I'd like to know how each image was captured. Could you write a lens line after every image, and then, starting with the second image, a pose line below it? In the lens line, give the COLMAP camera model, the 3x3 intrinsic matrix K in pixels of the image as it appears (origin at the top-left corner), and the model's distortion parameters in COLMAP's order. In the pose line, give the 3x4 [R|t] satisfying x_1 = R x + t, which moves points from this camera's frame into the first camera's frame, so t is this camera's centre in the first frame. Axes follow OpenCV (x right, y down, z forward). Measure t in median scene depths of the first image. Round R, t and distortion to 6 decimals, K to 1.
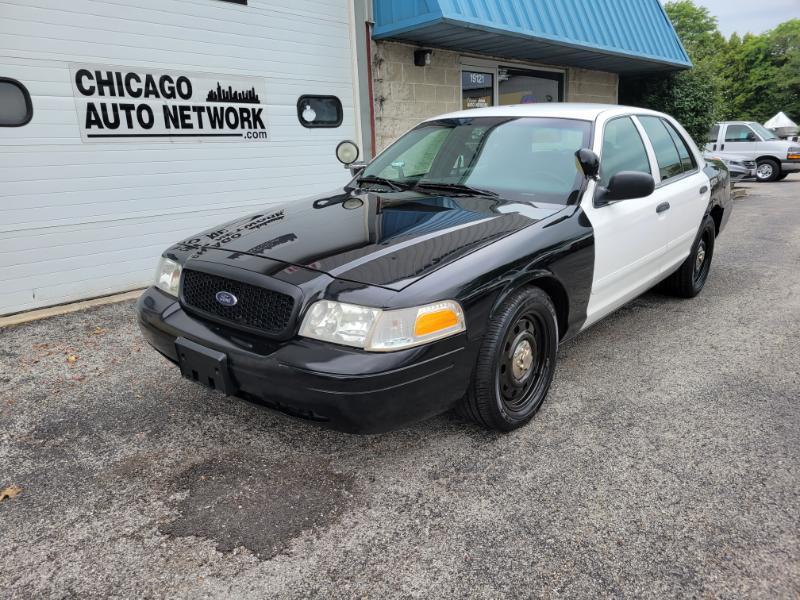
lens RADIAL K [[604.5, 0, 388.1], [0, 604.5, 308.8], [0, 0, 1]] dist [0.043197, -0.007386]
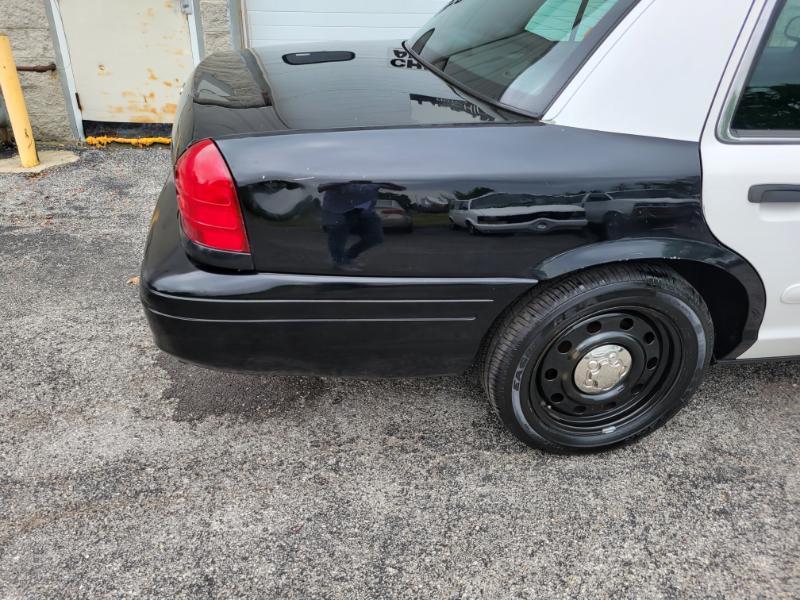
lens RADIAL K [[602.2, 0, 393.7], [0, 602.2, 299.9], [0, 0, 1]] dist [0.045296, -0.004117]
pose [[0.733162, 0.356278, -0.579257, 0.237351], [-0.213782, 0.929346, 0.301020, -0.070815], [0.645577, -0.096861, 0.757528, 0.177592]]
